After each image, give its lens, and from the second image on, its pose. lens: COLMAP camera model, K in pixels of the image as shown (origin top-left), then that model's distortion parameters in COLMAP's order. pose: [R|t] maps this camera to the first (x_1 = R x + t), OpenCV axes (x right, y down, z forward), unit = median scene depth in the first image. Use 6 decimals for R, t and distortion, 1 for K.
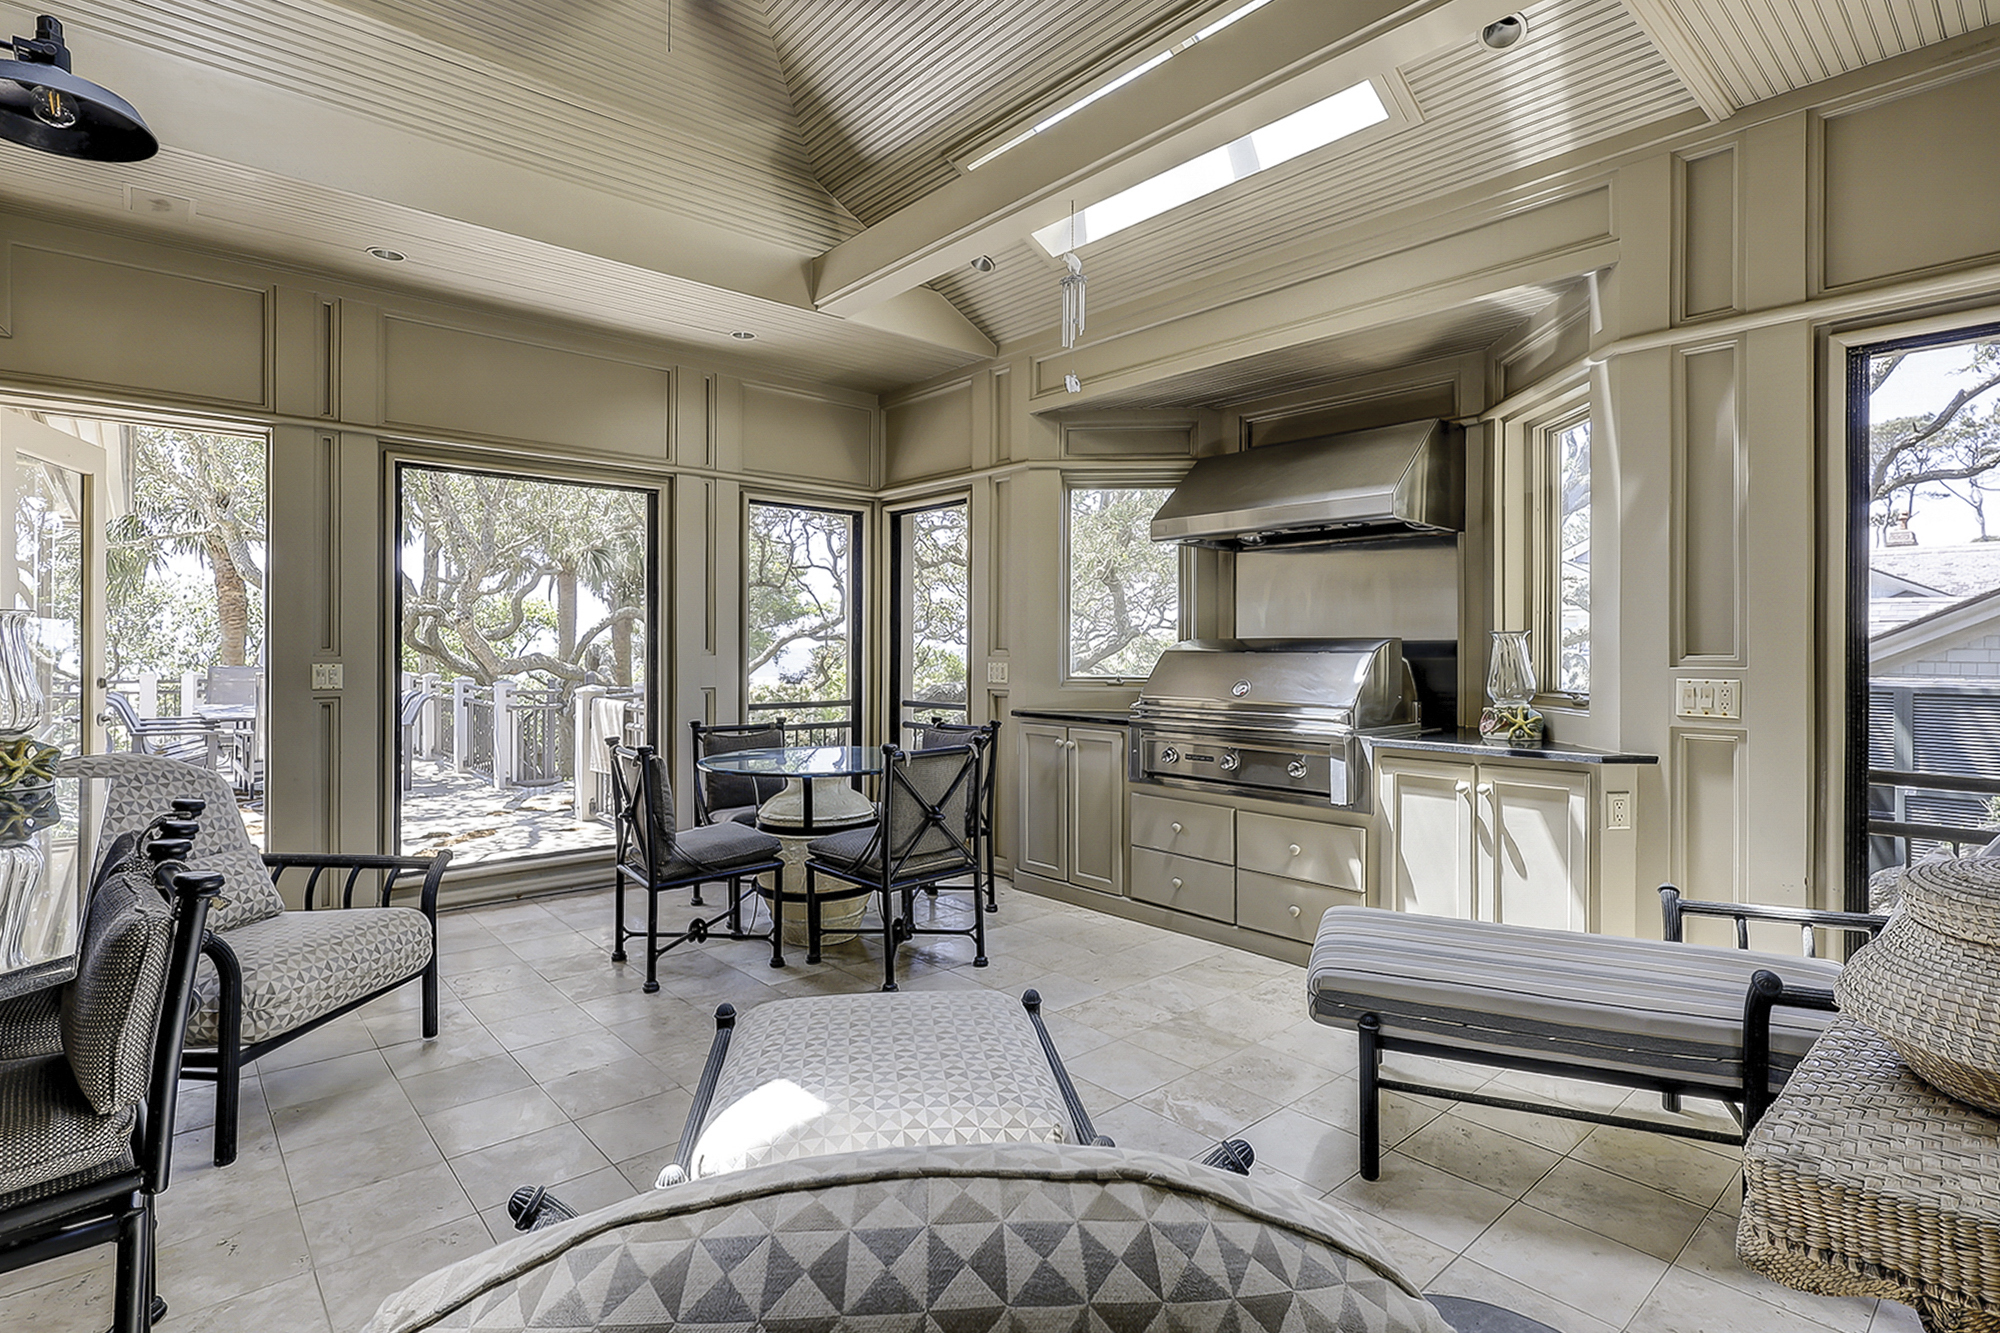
lens RADIAL K [[974.3, 0, 1000.3], [0, 974.3, 640.1], [0, 0, 1]] dist [-0.008591, 0.001004]
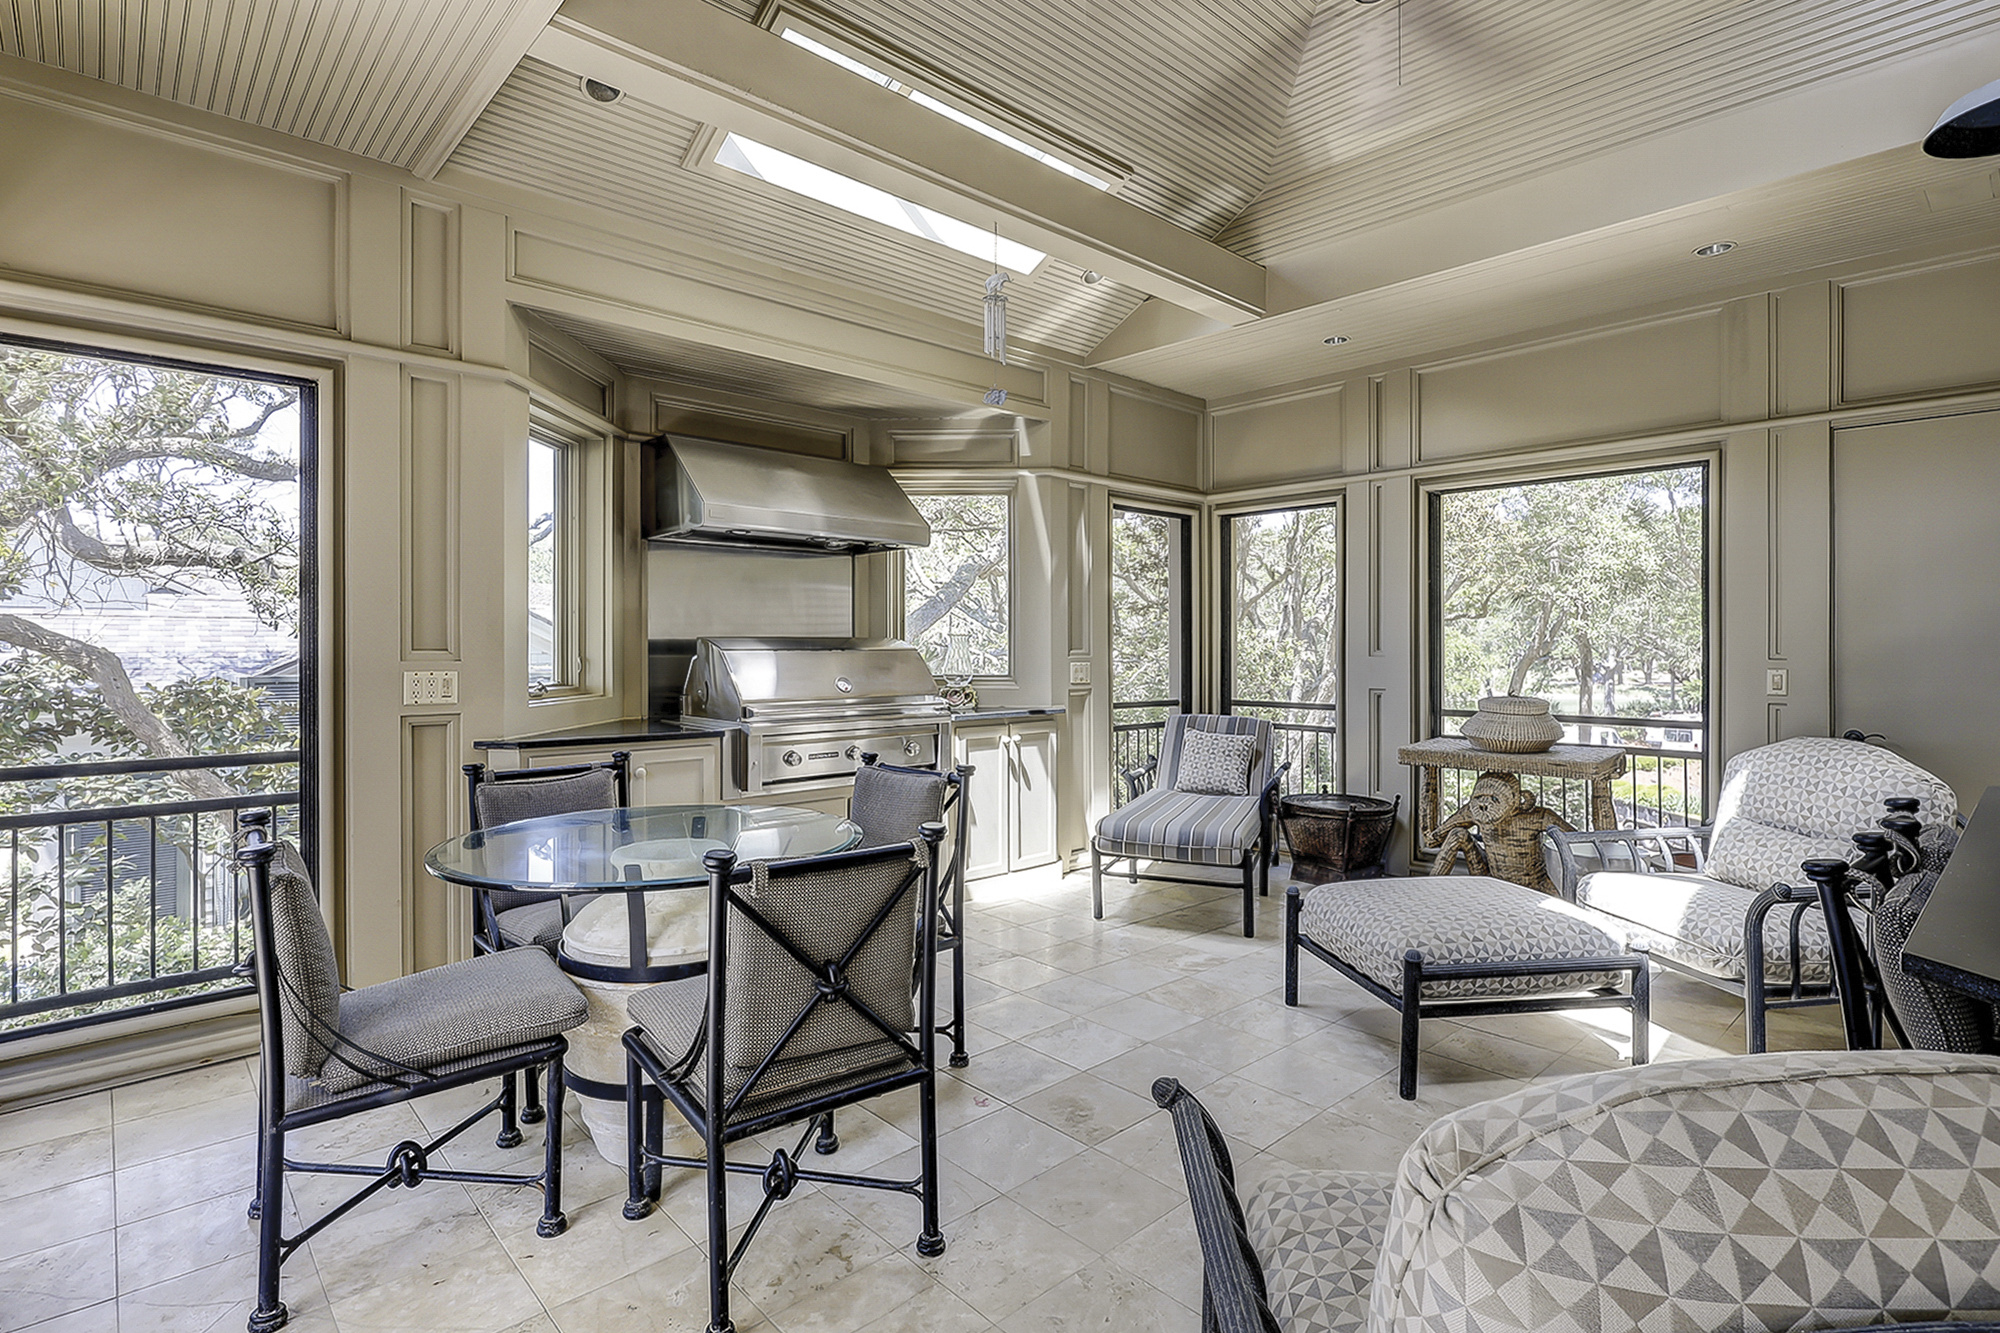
lens RADIAL K [[974.3, 0, 1000.3], [0, 974.3, 640.1], [0, 0, 1]] dist [-0.008591, 0.001004]
pose [[-0.022281, 0.007384, 0.999724, -0.946961], [-0.005338, 0.999958, -0.007505, 0.011101], [-0.999738, -0.005504, -0.022240, 0.975754]]
